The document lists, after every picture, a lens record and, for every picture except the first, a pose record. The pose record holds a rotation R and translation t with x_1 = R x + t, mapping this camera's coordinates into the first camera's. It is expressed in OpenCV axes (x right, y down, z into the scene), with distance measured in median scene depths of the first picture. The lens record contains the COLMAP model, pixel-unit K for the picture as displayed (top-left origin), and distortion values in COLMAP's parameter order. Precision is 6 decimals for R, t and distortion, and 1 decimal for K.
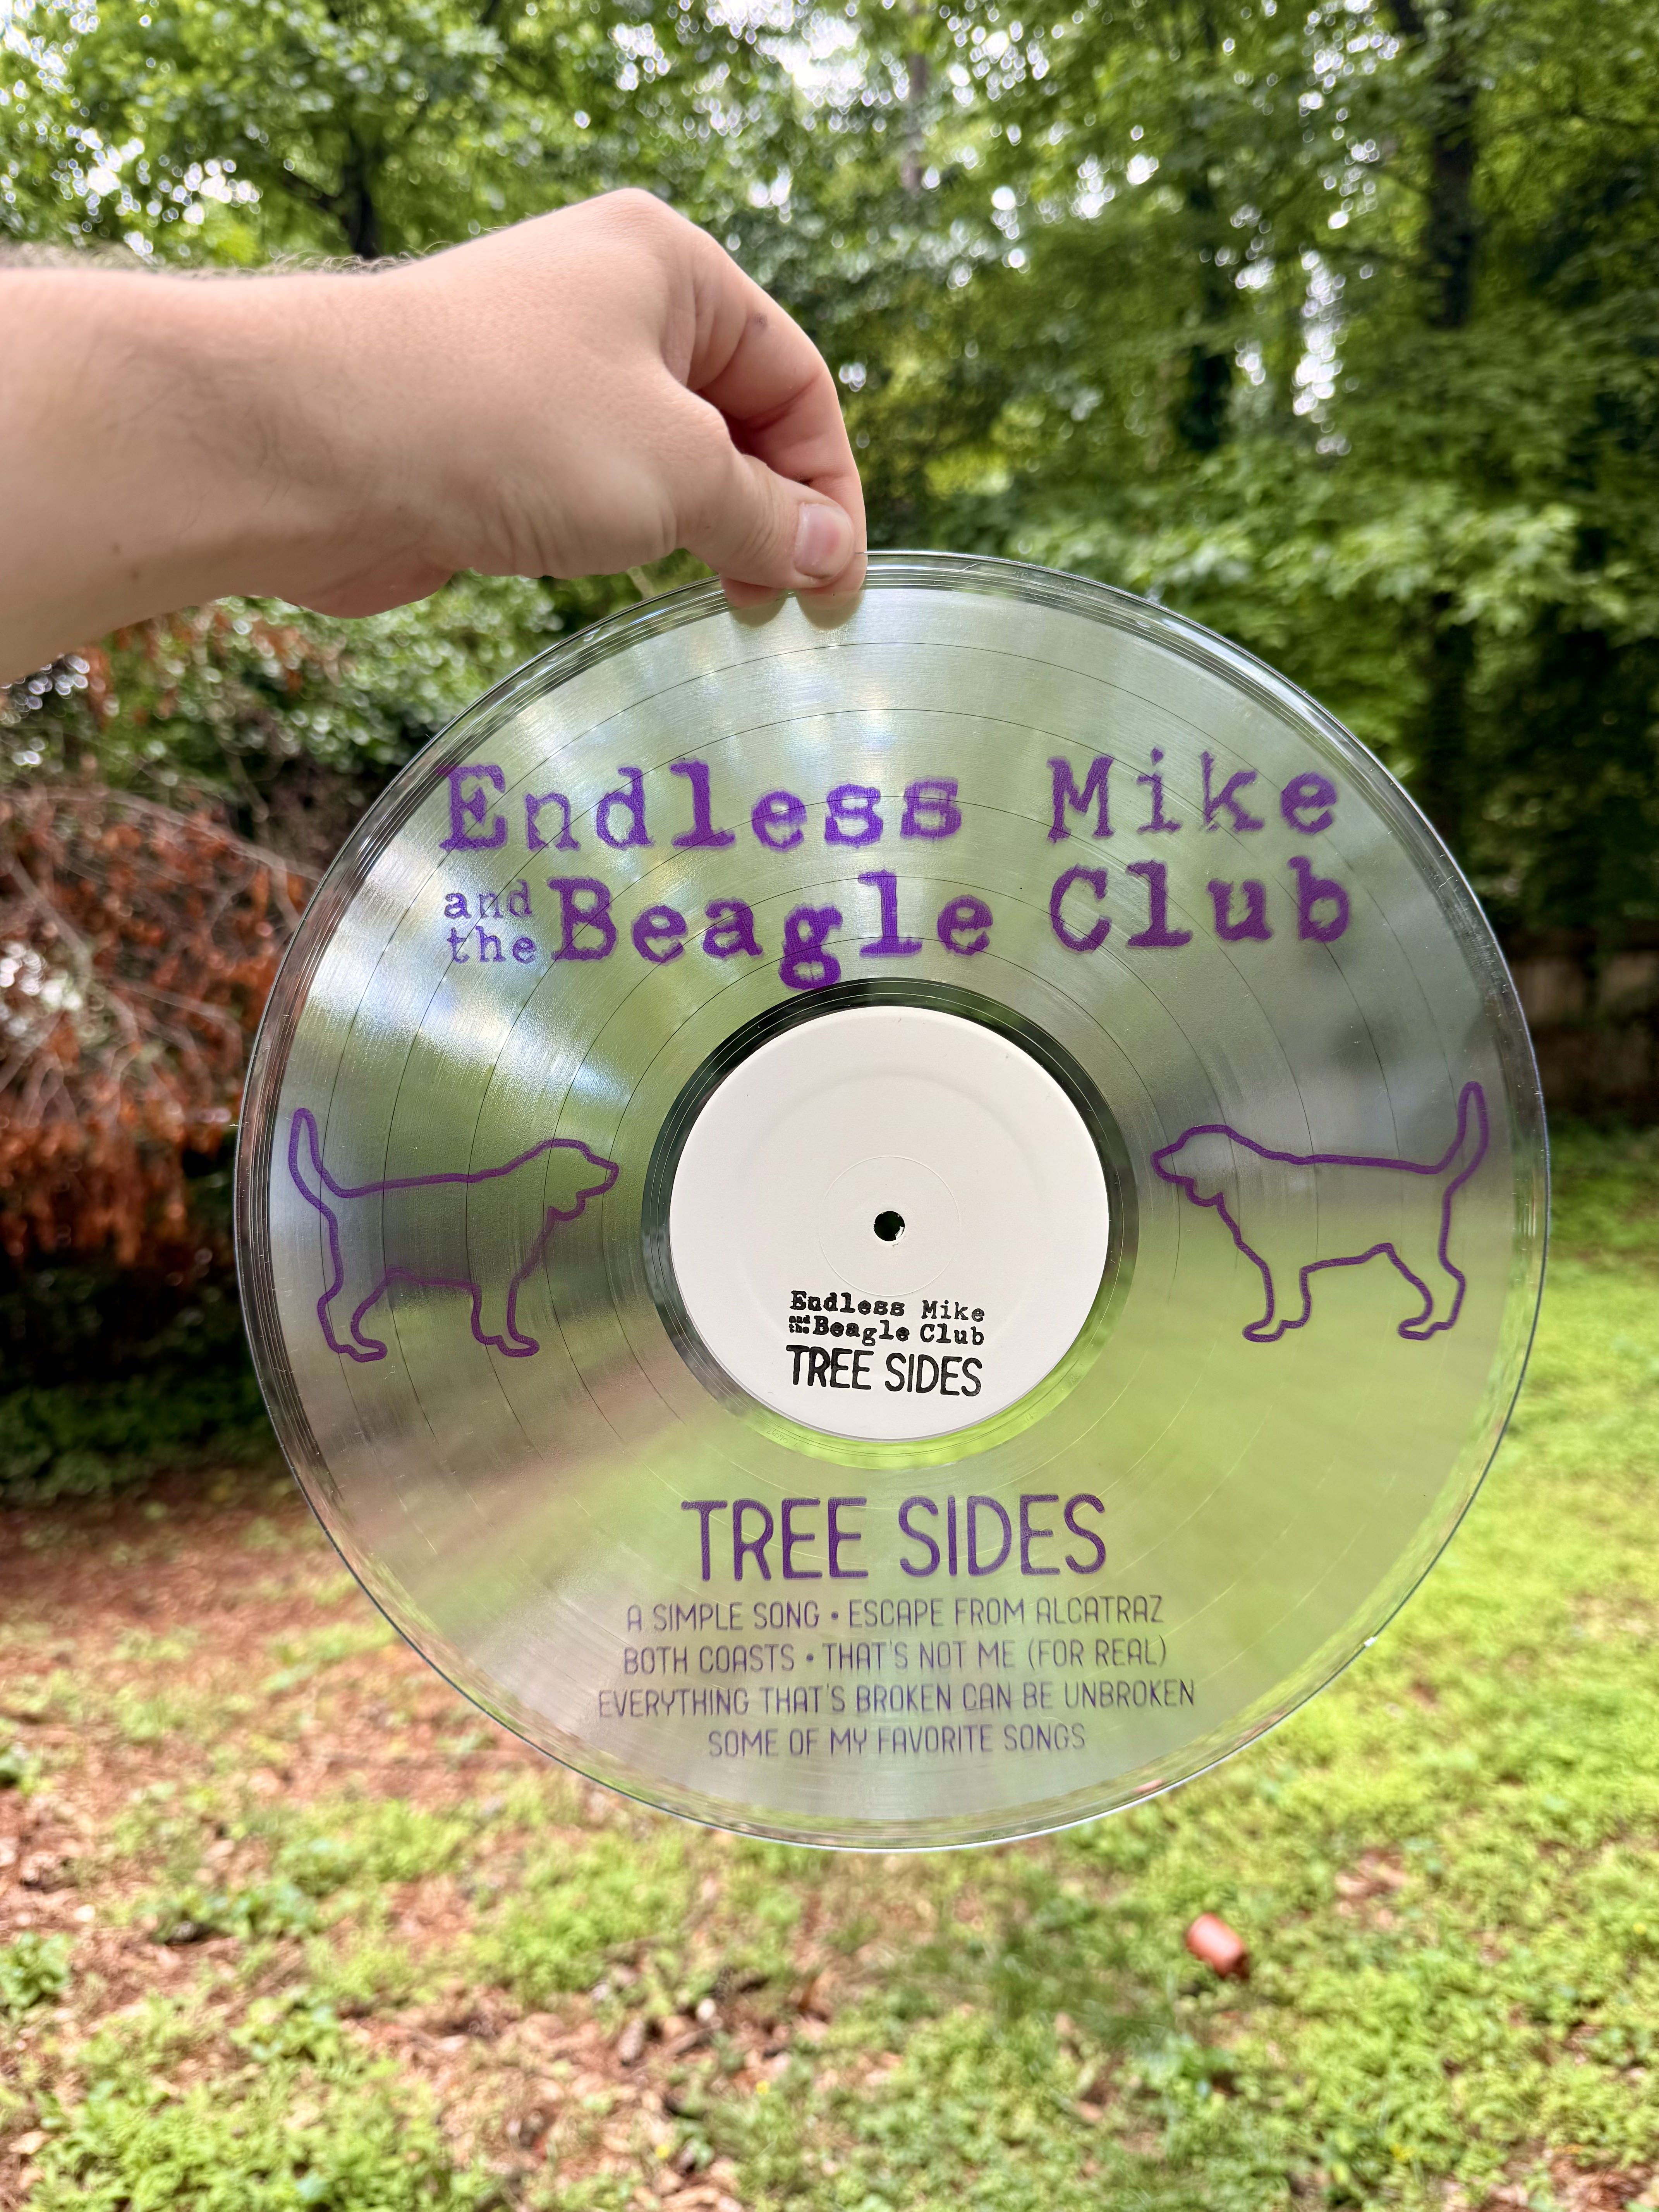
lens RADIAL K [[1550.5, 0, 829.5], [0, 1550.5, 1106.0], [0, 0, 1]] dist [0.002603, -0.023026]
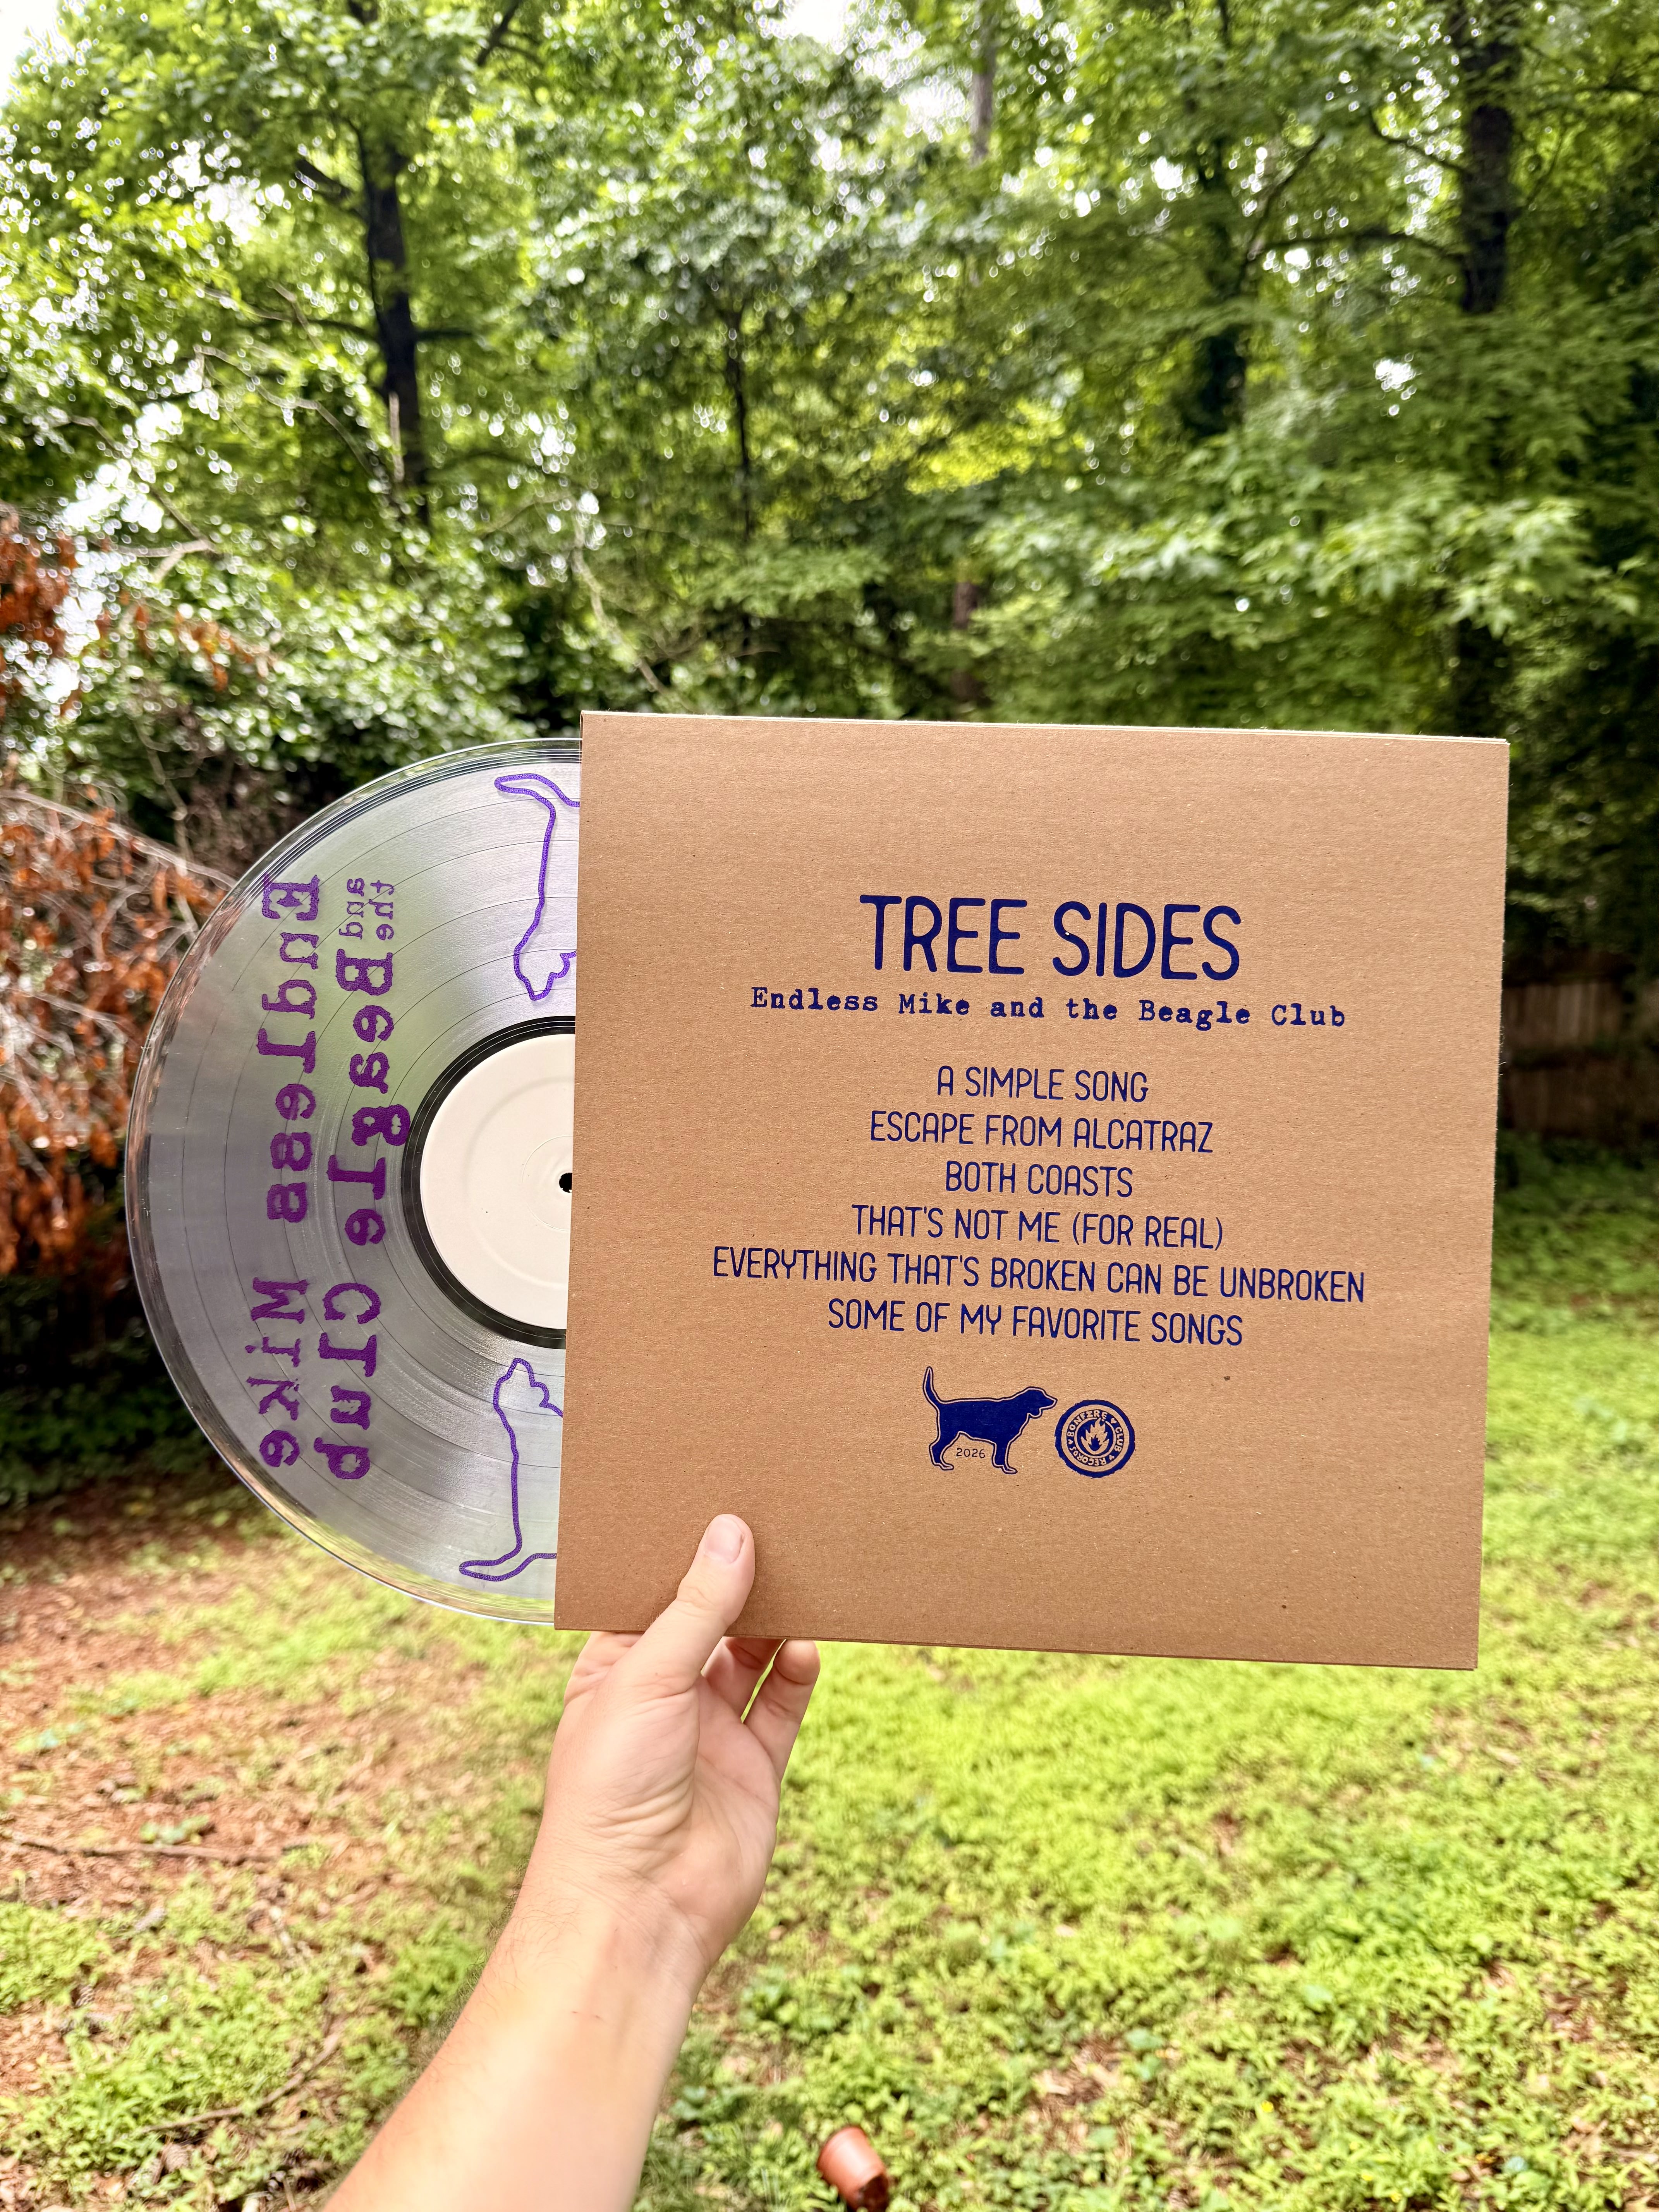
lens RADIAL K [[1539.7, 0, 829.3], [0, 1539.7, 1112.7], [0, 0, 1]] dist [-0.006798, -0.002094]
pose [[0.998348, 0.019548, -0.054027, 0.092267], [-0.019462, 0.999808, 0.002106, -0.010814], [0.054058, -0.001051, 0.998537, 0.056558]]
